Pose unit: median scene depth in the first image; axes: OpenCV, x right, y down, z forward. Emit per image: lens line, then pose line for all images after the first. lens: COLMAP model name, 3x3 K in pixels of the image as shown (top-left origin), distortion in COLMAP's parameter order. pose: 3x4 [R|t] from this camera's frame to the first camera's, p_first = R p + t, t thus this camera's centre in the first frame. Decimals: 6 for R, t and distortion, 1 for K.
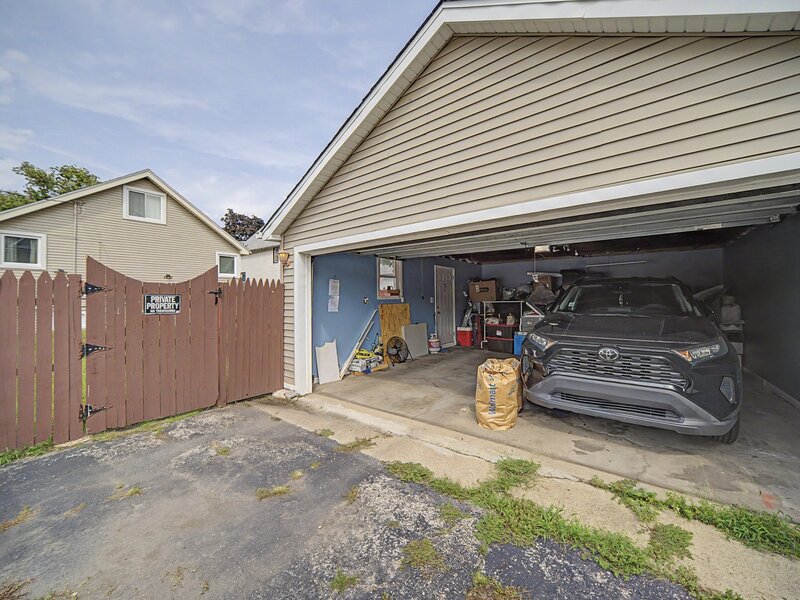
lens RADIAL K [[317.0, 0, 402.5], [0, 317.0, 297.4], [0, 0, 1]] dist [-0.018490, 0.000905]
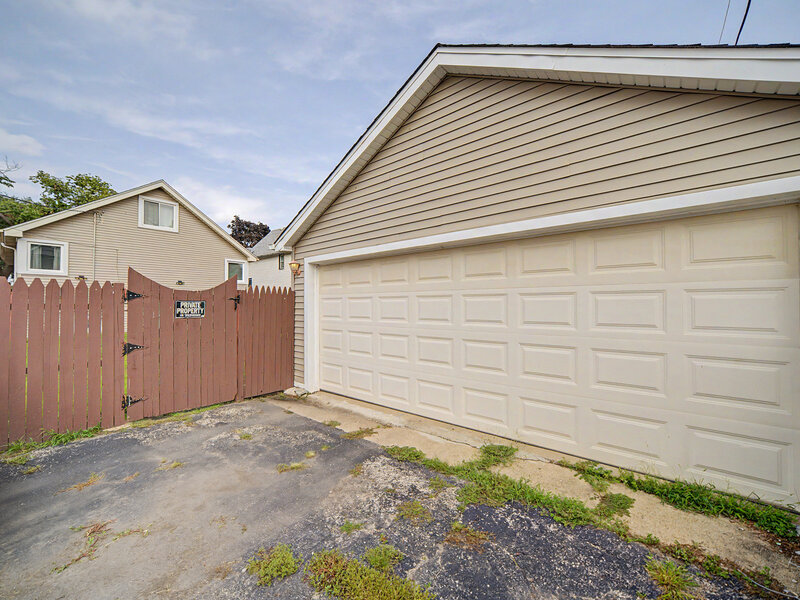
lens RADIAL K [[317.0, 0, 398.6], [0, 317.0, 300.8], [0, 0, 1]] dist [-0.018490, 0.000905]
pose [[0.999734, 0.004560, -0.022611, 0.016673], [-0.004743, 0.999956, -0.008040, -0.004243], [0.022574, 0.008145, 0.999712, -0.145432]]
